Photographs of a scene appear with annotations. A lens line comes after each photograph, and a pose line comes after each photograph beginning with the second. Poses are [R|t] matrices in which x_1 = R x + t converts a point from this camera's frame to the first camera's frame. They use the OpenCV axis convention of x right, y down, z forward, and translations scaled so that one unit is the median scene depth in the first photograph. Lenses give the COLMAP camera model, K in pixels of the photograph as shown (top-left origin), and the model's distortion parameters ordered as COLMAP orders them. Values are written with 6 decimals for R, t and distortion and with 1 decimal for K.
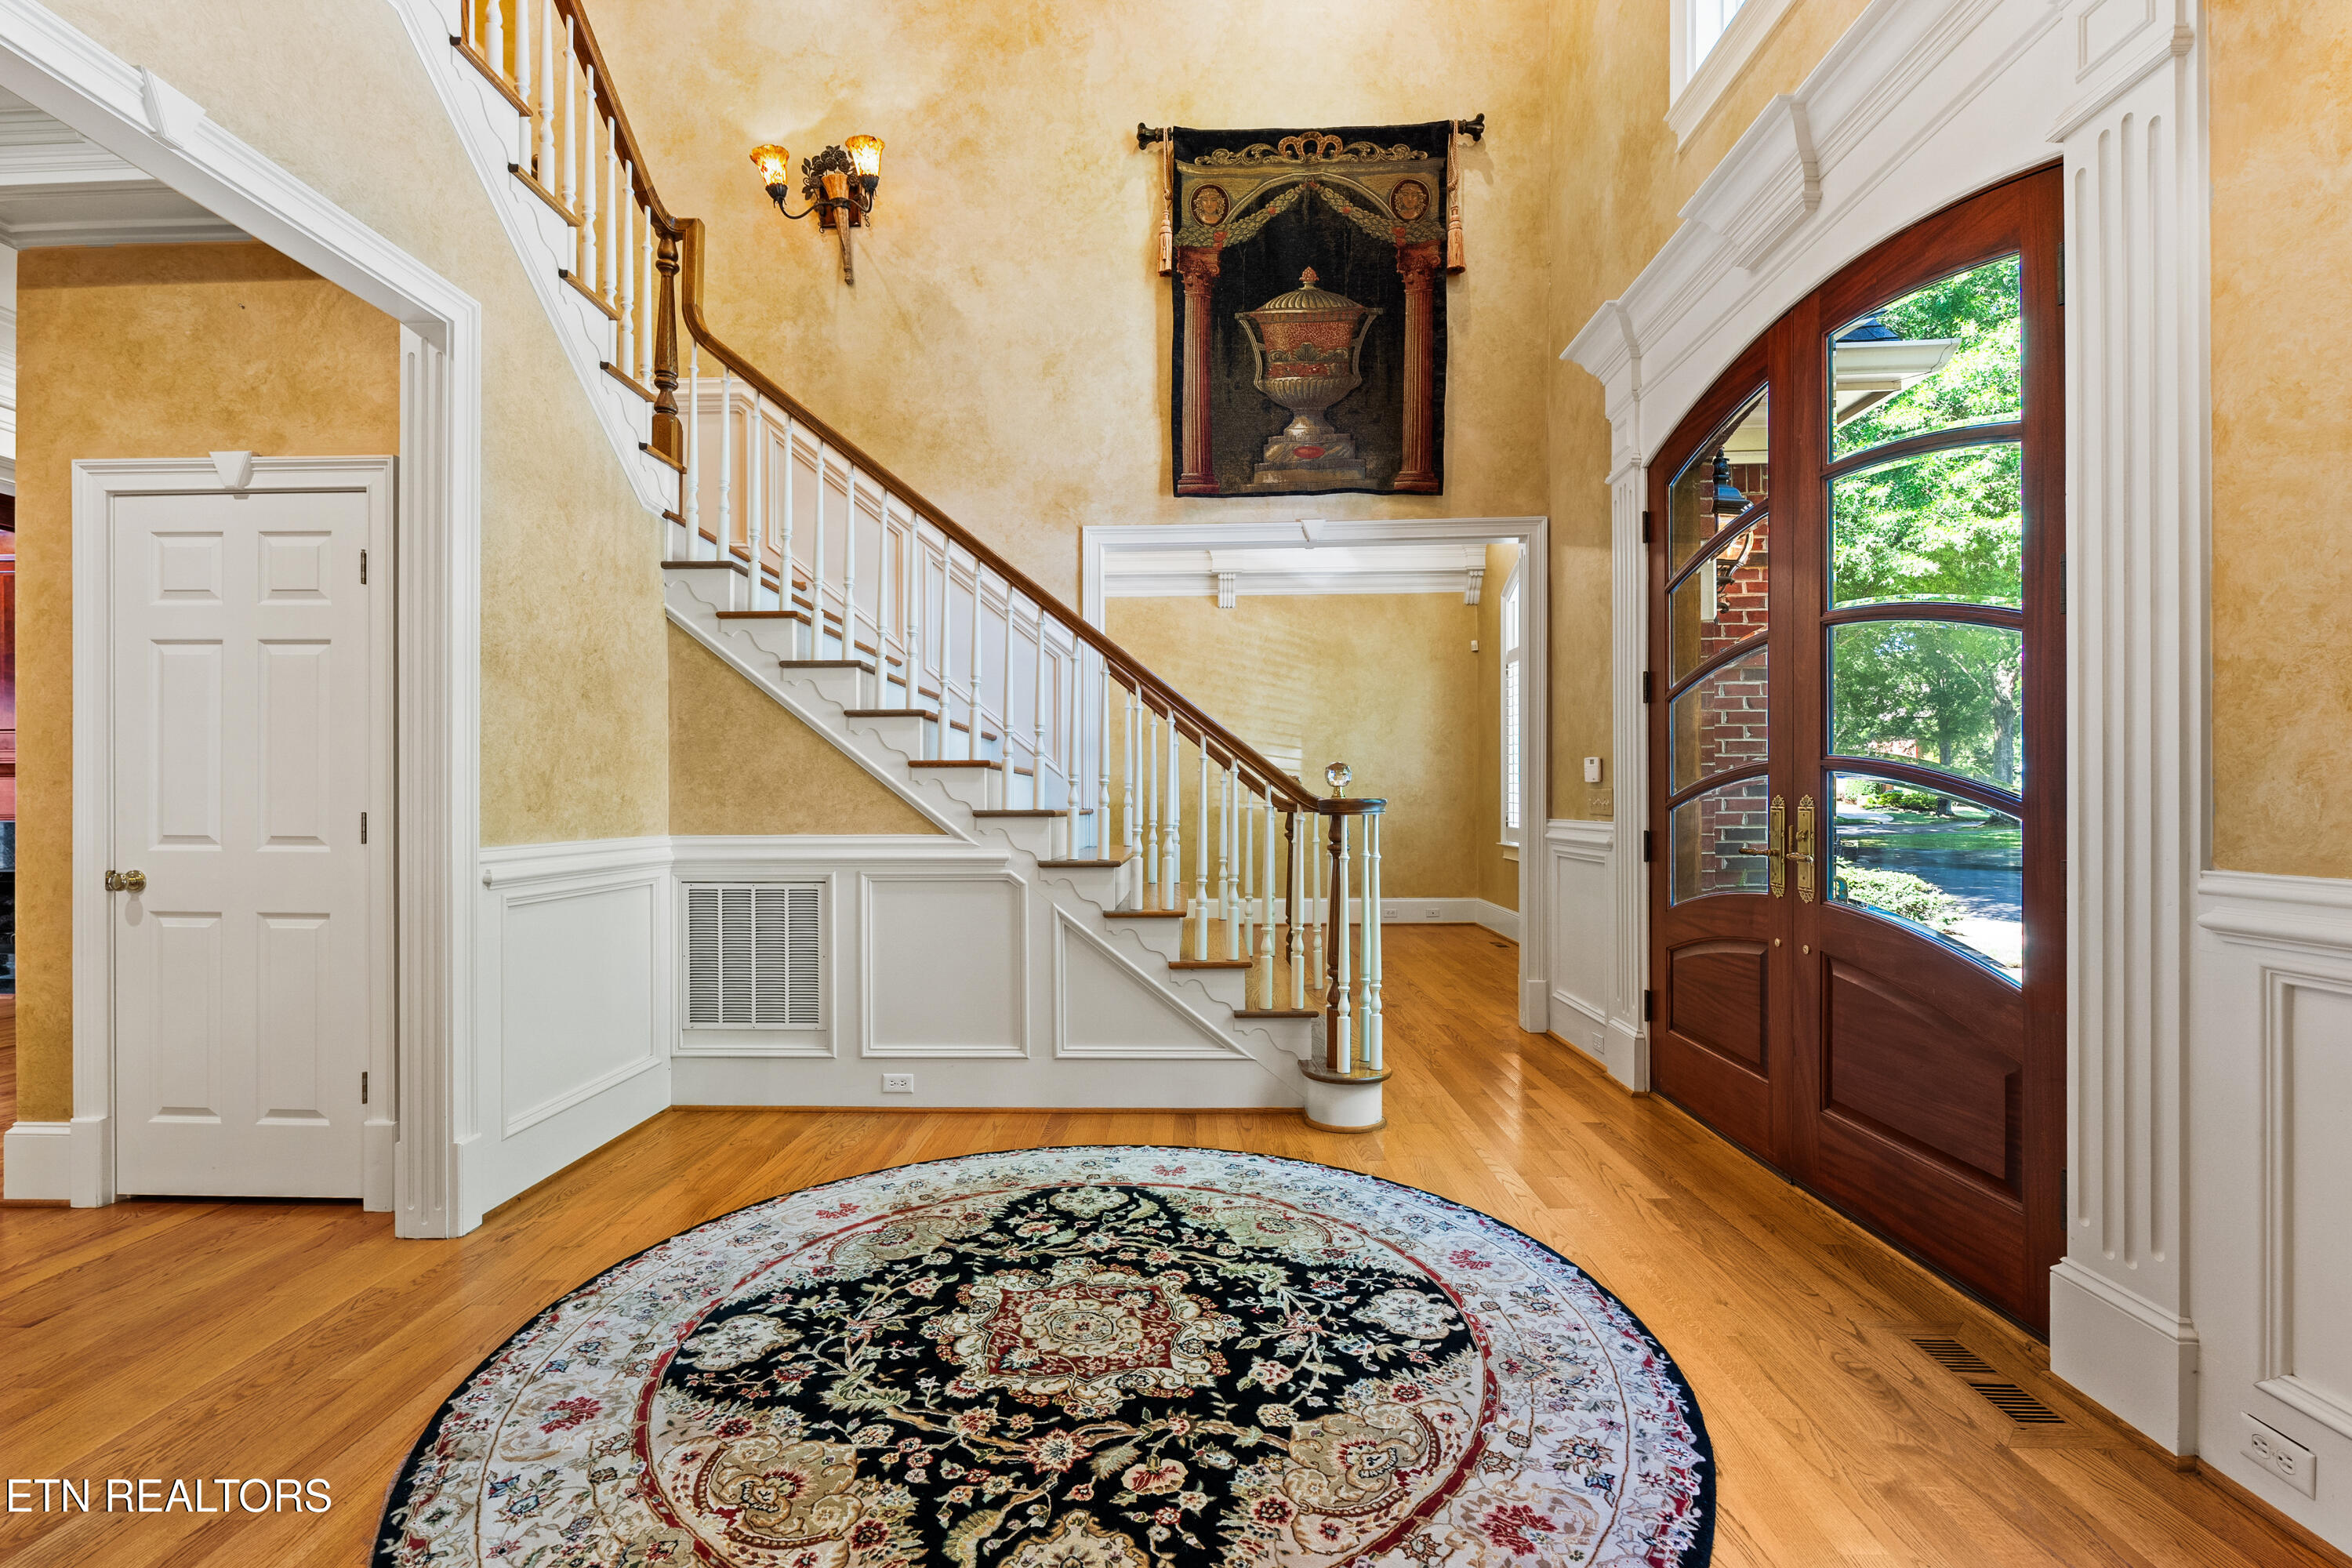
lens RADIAL K [[1055.9, 0, 1173.6], [0, 1055.9, 793.6], [0, 0, 1]] dist [-0.002467, 0.002210]
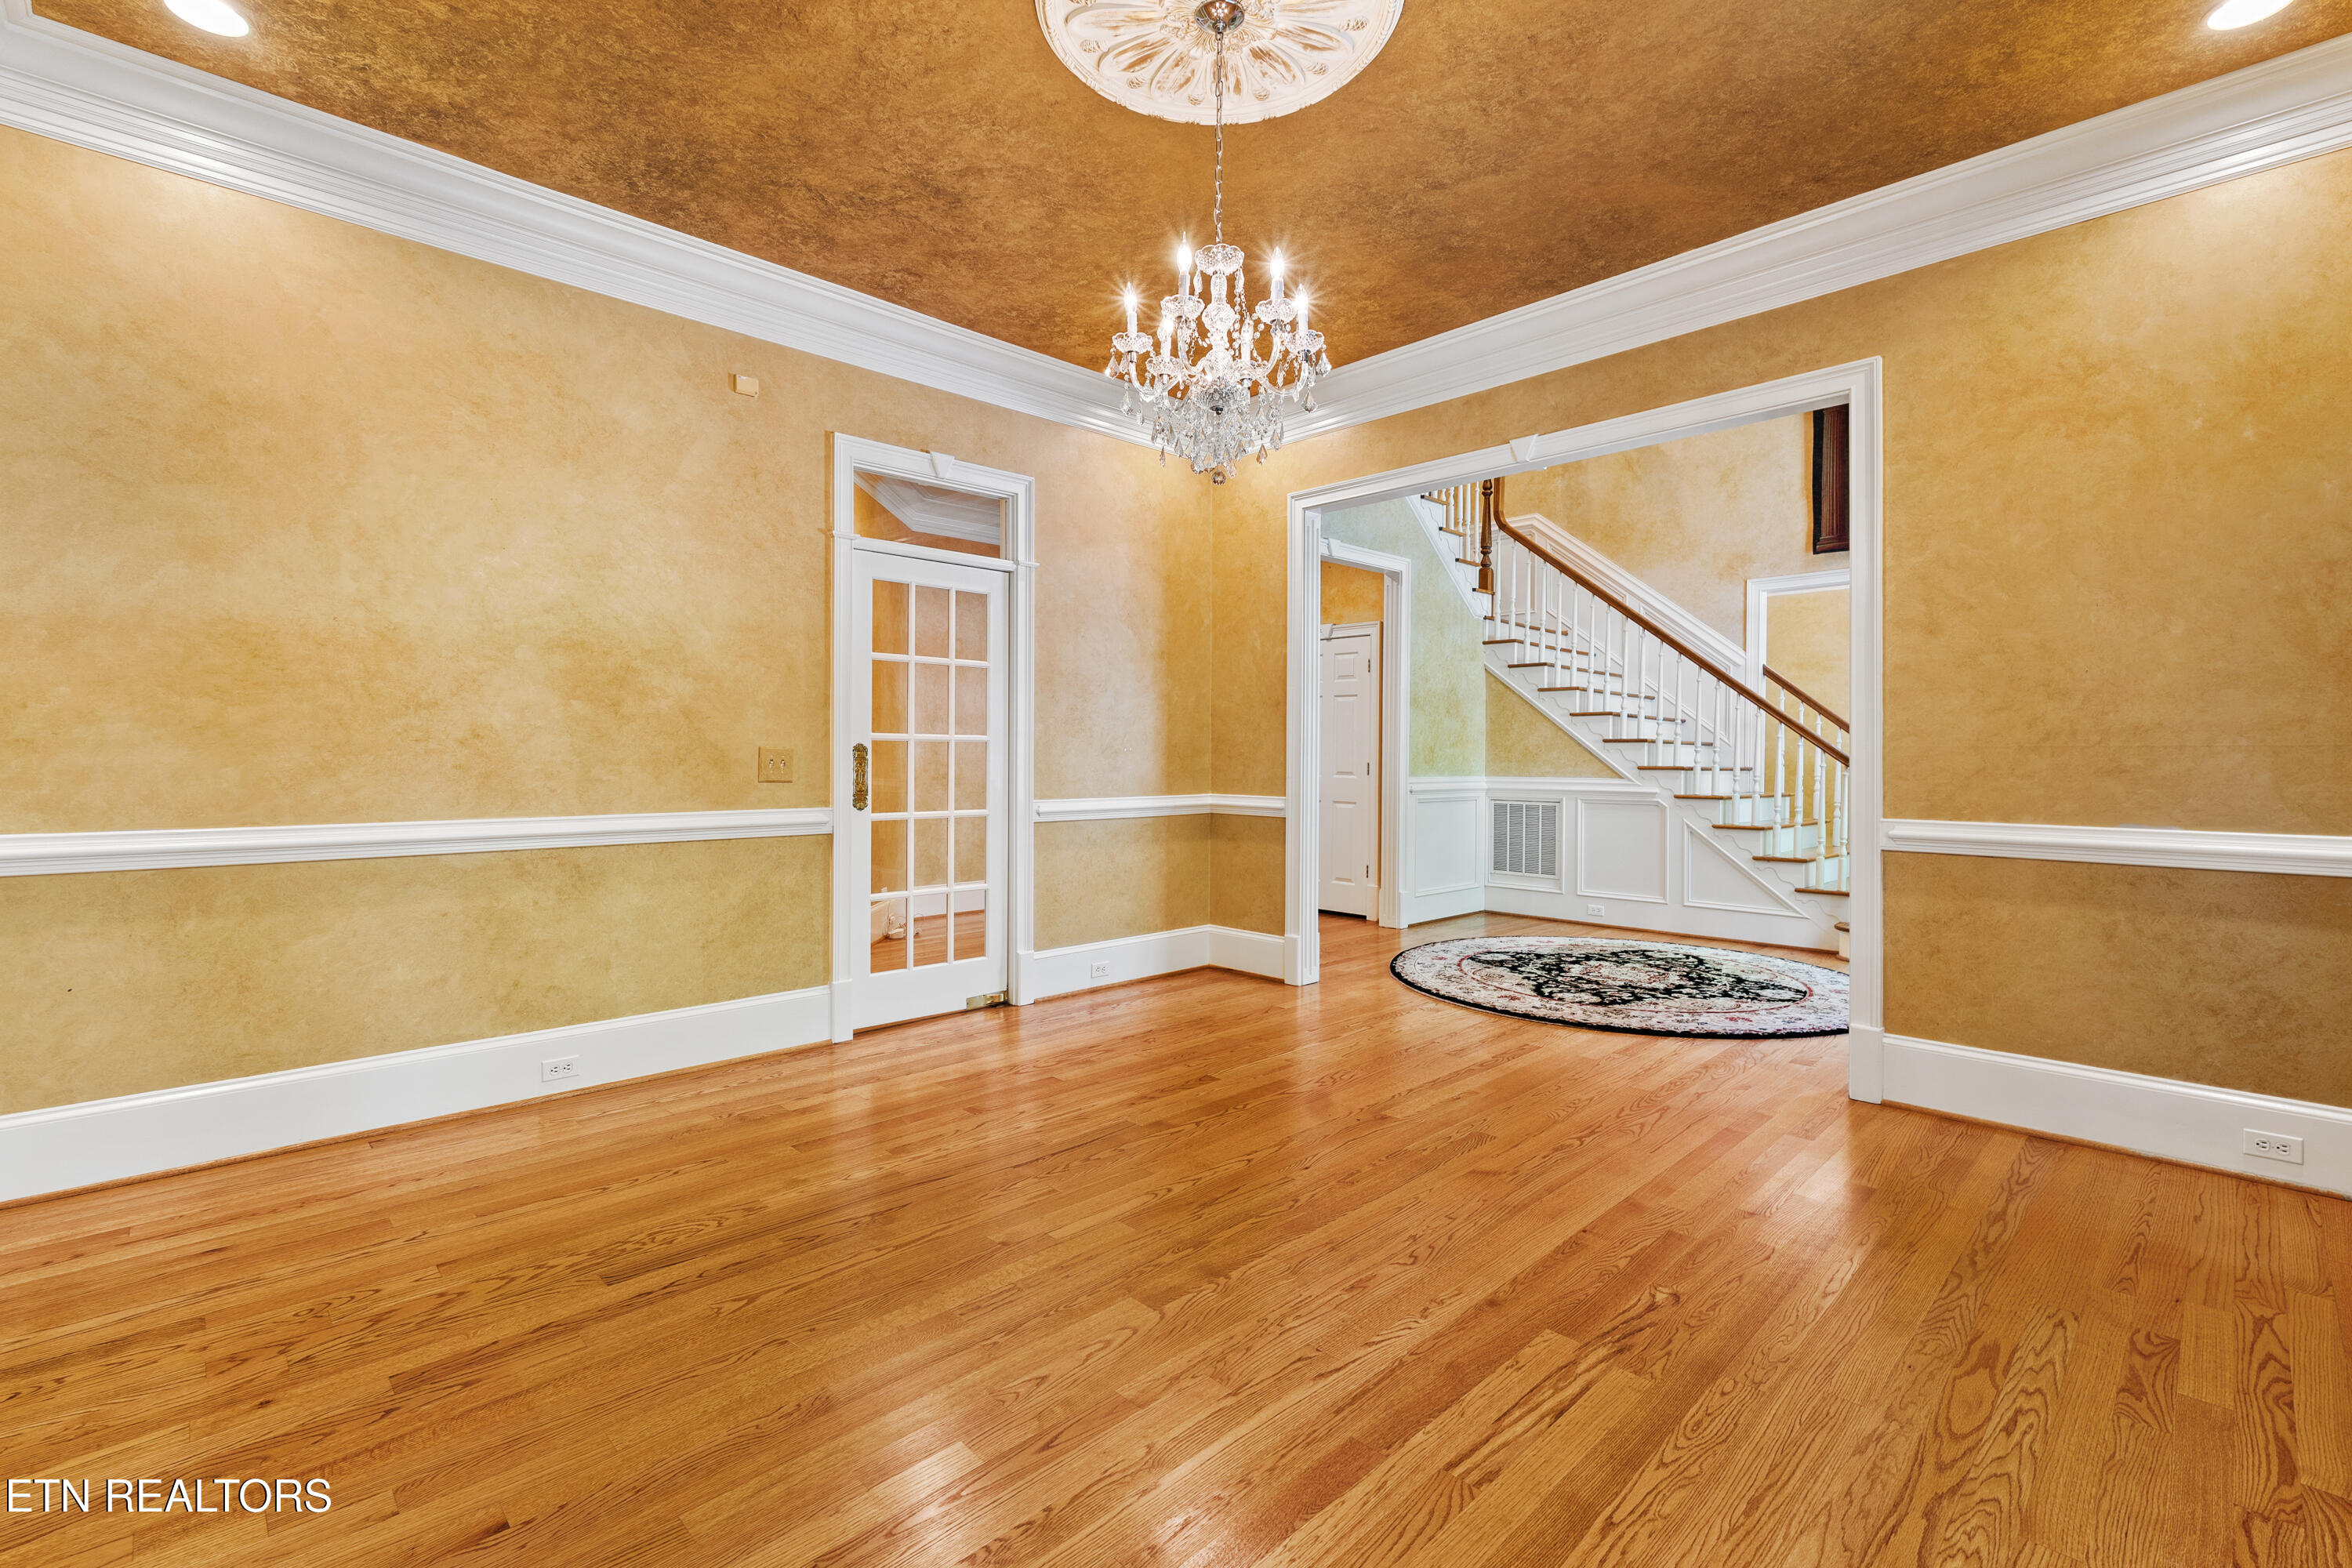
lens RADIAL K [[1055.9, 0, 1178.6], [0, 1055.9, 770.1], [0, 0, 1]] dist [-0.002467, 0.002210]
pose [[0.721885, 0.015772, -0.691833, 0.502261], [-0.005081, 0.999834, 0.017492, -0.005011], [0.691994, -0.009112, 0.721845, -0.874863]]
